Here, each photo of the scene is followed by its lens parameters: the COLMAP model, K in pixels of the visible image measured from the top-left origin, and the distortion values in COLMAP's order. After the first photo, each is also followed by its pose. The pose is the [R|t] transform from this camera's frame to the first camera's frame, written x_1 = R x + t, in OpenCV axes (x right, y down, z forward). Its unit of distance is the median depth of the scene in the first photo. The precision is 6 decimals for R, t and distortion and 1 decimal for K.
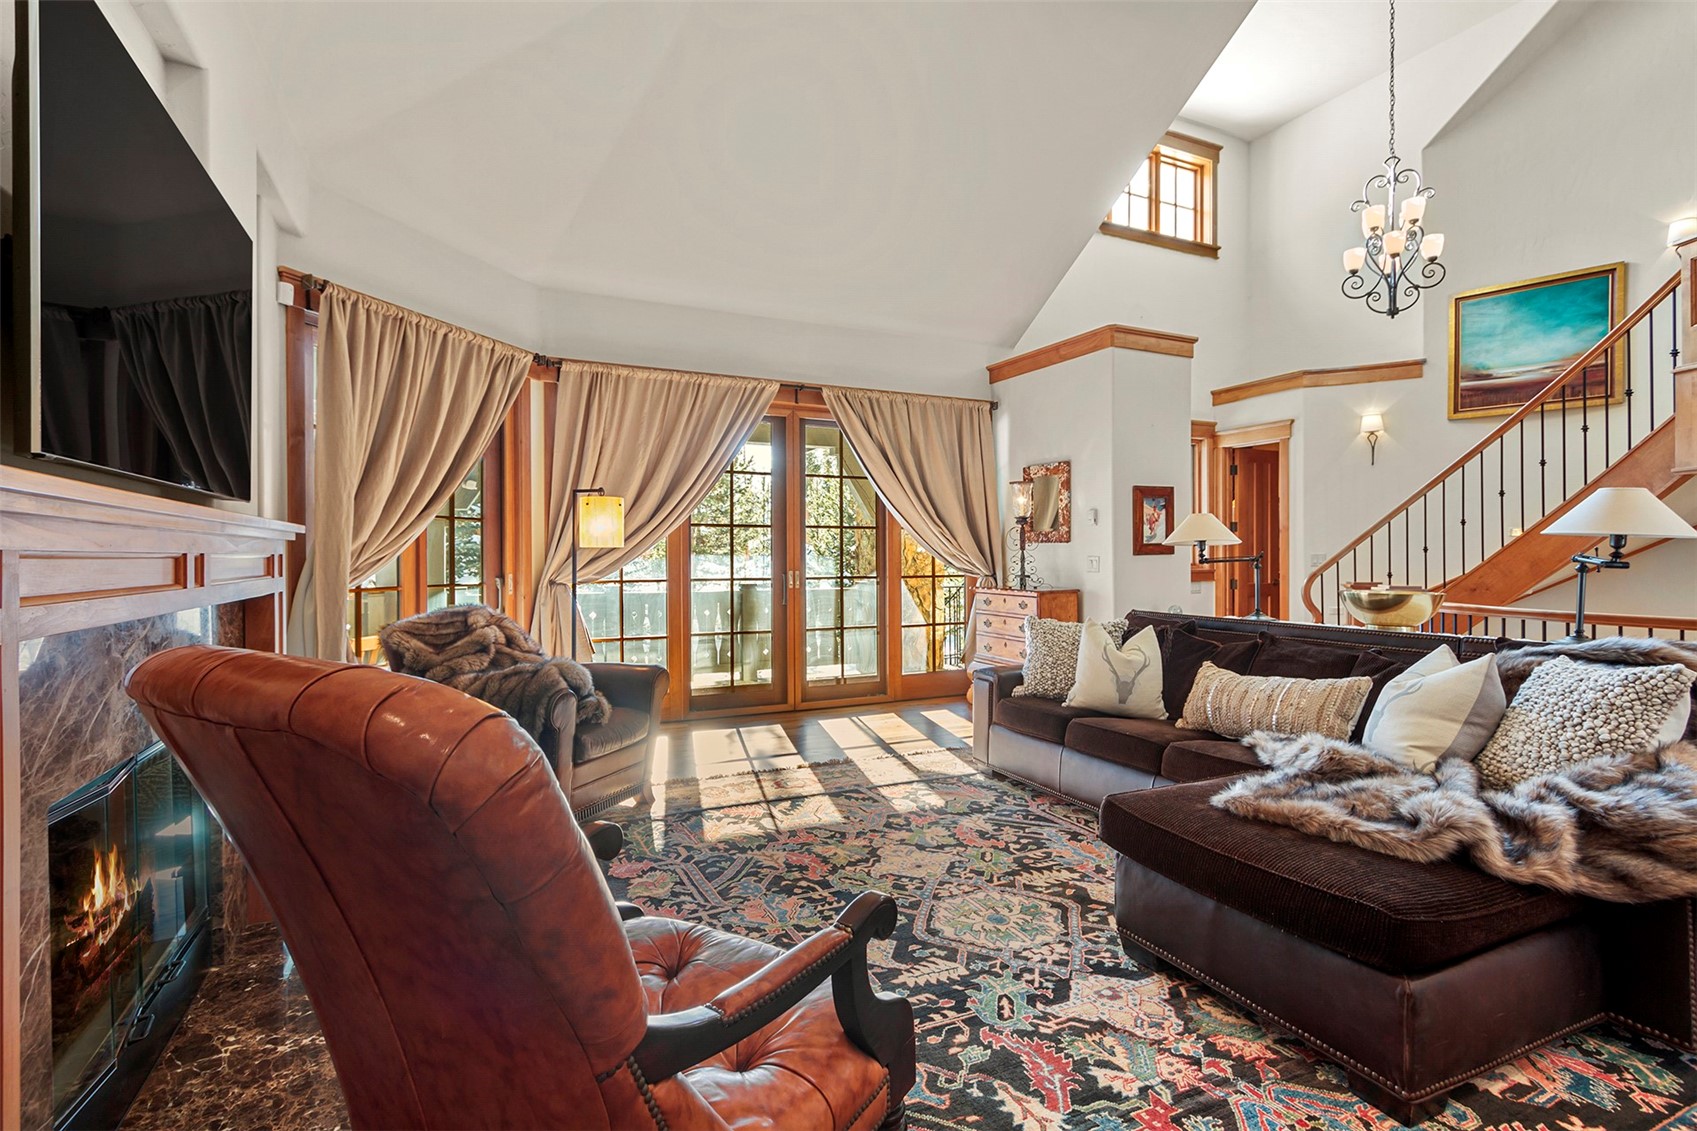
lens RADIAL K [[795.2, 0, 842.7], [0, 795.2, 559.1], [0, 0, 1]] dist [0.018336, -0.000532]
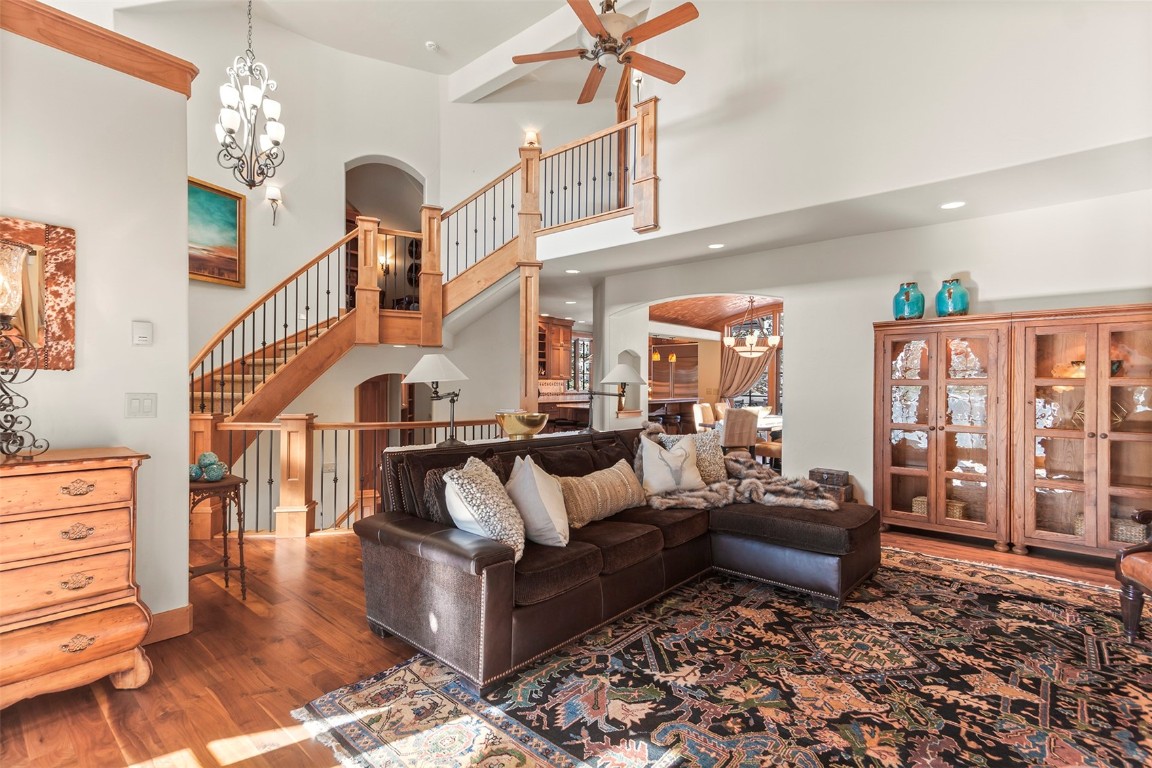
lens RADIAL K [[539.8, 0, 572.4], [0, 539.8, 381.2], [0, 0, 1]] dist [0.018336, -0.000532]
pose [[-0.383314, 0.004770, 0.923606, -0.468795], [-0.003051, 0.999975, -0.006430, -0.021012], [-0.923613, -0.005283, -0.383290, 1.677748]]
